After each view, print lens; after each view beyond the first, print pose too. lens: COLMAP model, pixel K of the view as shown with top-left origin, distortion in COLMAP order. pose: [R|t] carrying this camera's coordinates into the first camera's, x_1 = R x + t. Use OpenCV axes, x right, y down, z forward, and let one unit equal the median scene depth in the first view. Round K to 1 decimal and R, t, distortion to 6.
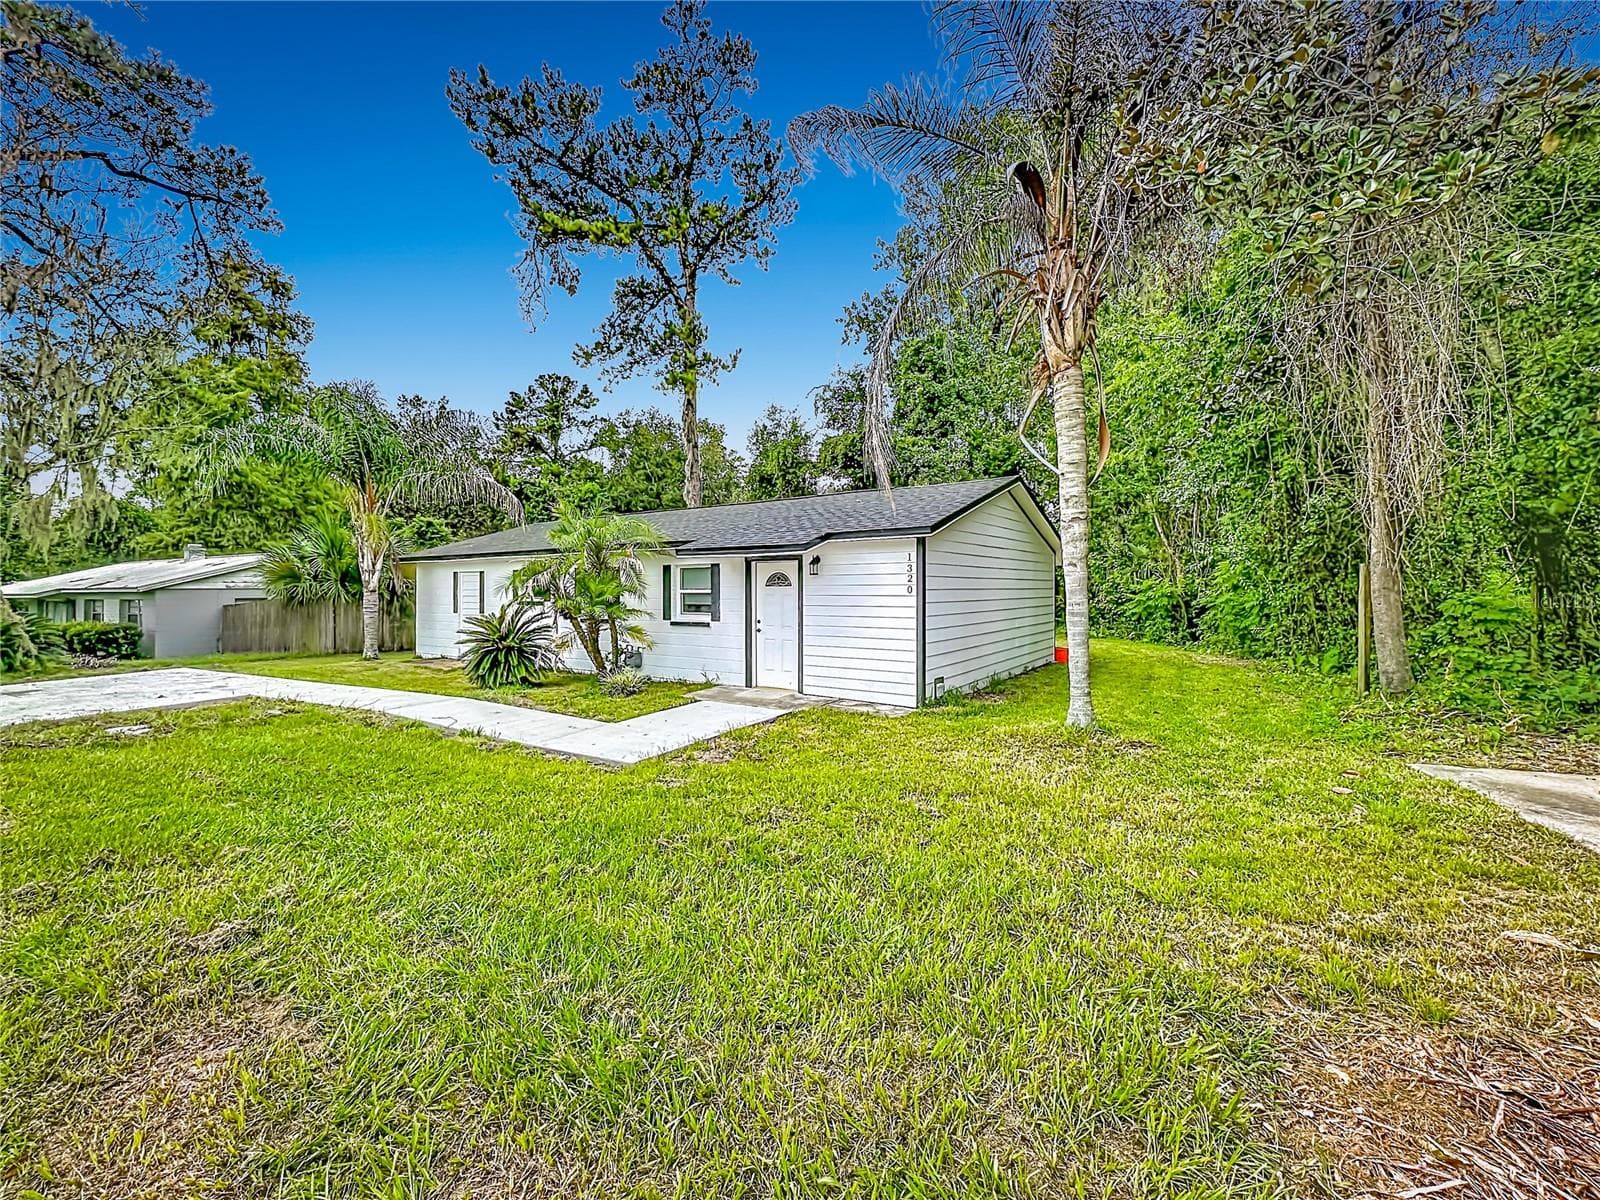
lens RADIAL K [[651.3, 0, 811.2], [0, 651.3, 586.7], [0, 0, 1]] dist [-0.003002, 0.000156]
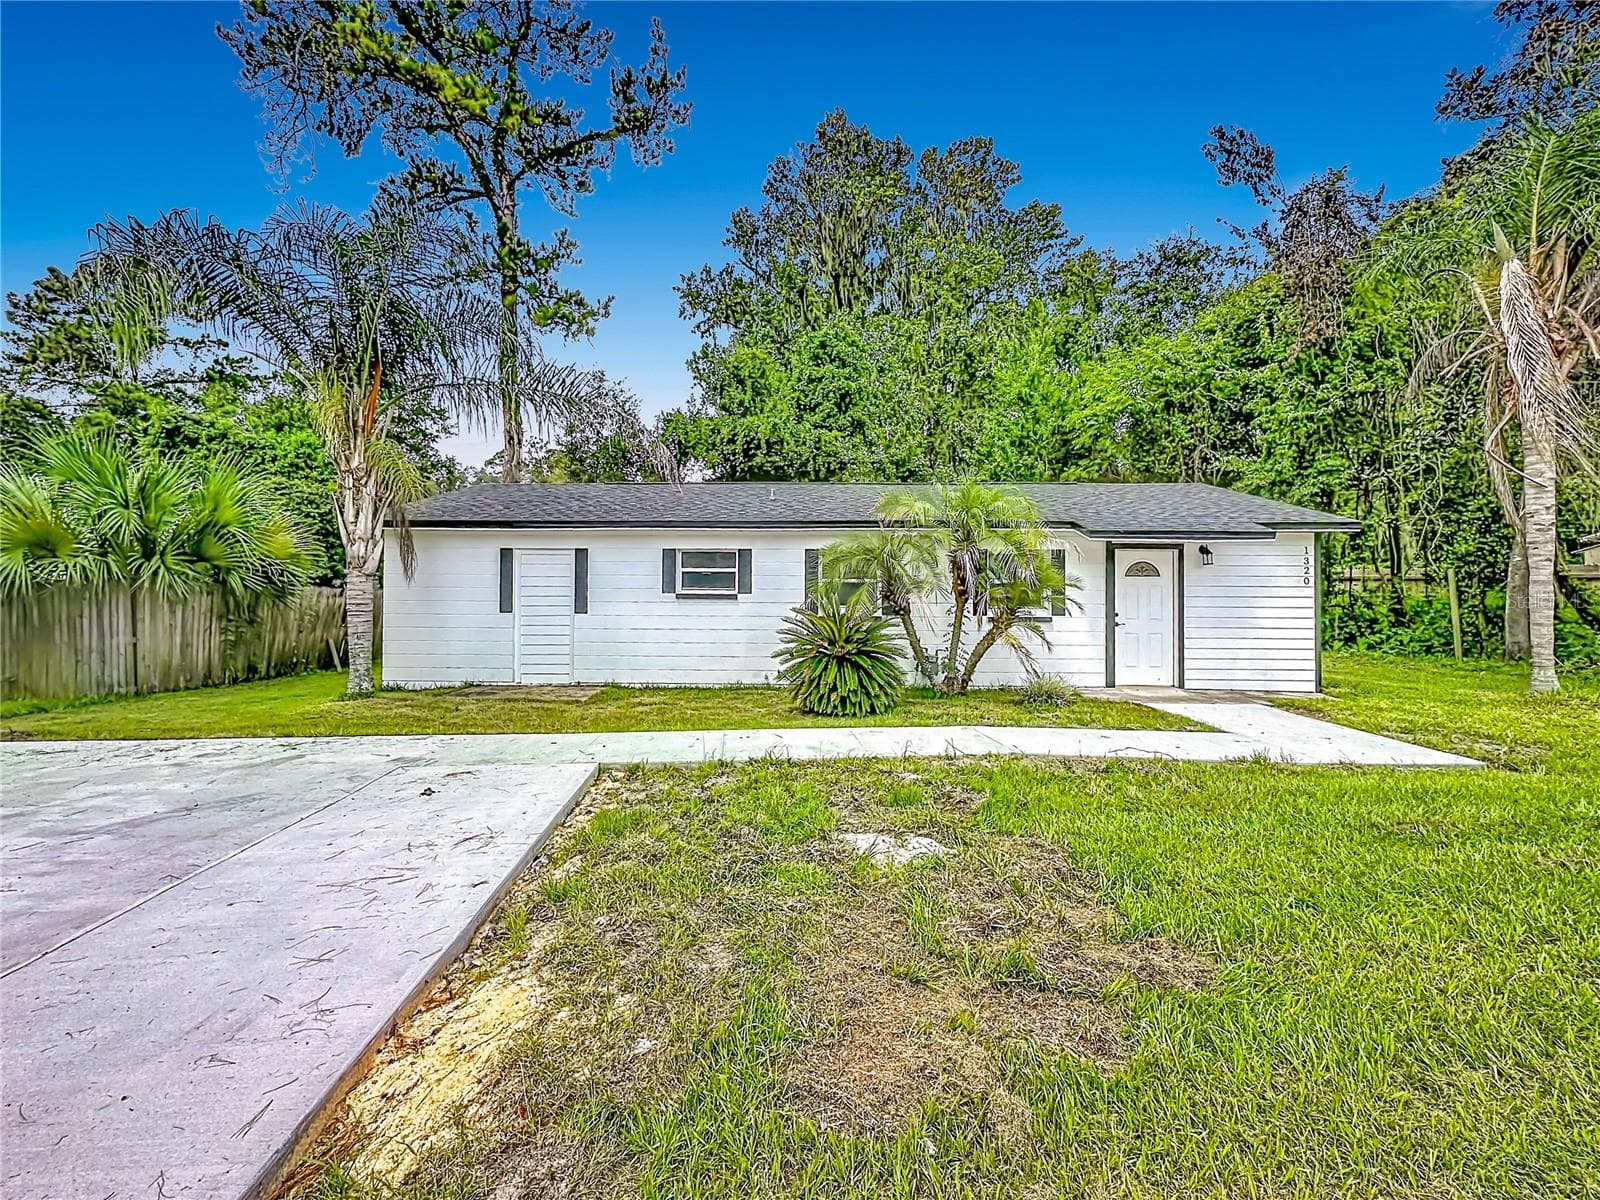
lens RADIAL K [[651.3, 0, 810.5], [0, 651.3, 586.1], [0, 0, 1]] dist [-0.003002, 0.000156]
pose [[0.846489, 0.012639, 0.532256, -0.838408], [-0.009459, 0.999917, -0.008701, 0.022710], [-0.532322, 0.002331, 0.846539, 0.411203]]
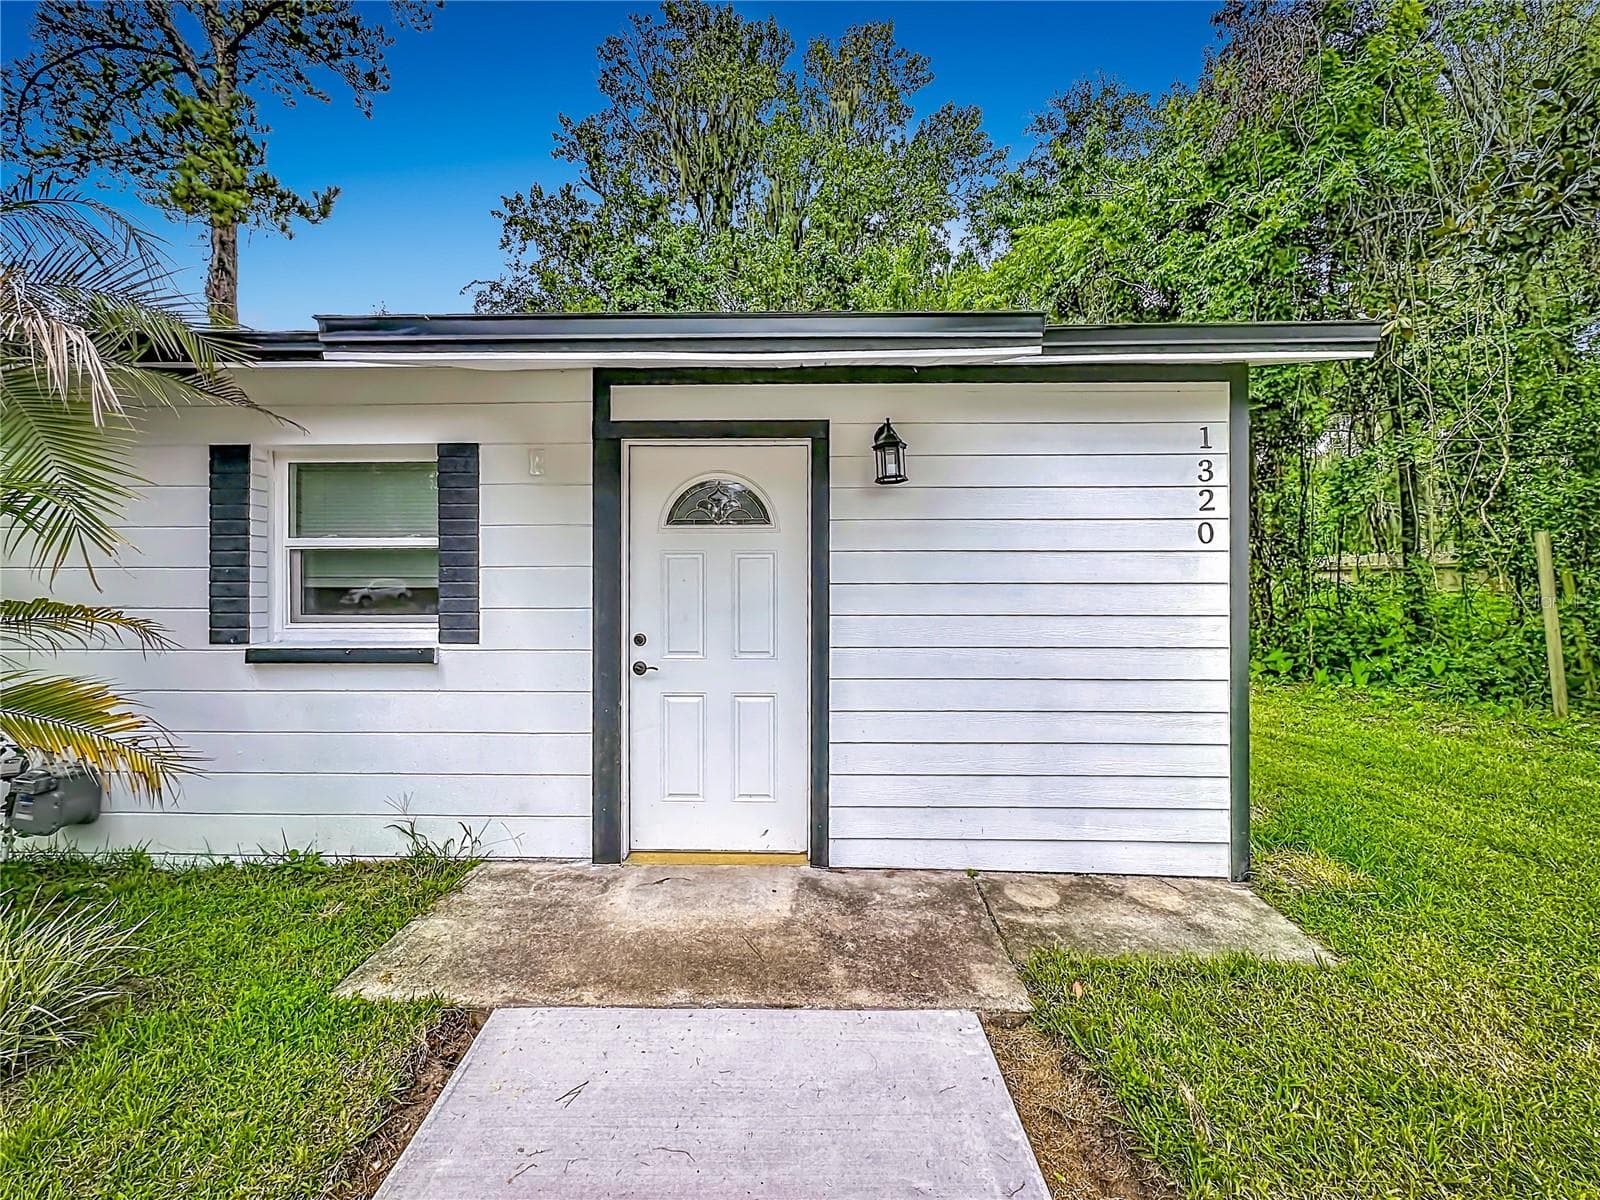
lens RADIAL K [[651.3, 0, 802.9], [0, 651.3, 595.5], [0, 0, 1]] dist [-0.003002, 0.000156]
pose [[0.844923, 0.002718, 0.534881, -0.162170], [-0.004545, 0.999987, 0.002098, 0.028665], [-0.534868, -0.004204, 0.844925, 0.632654]]
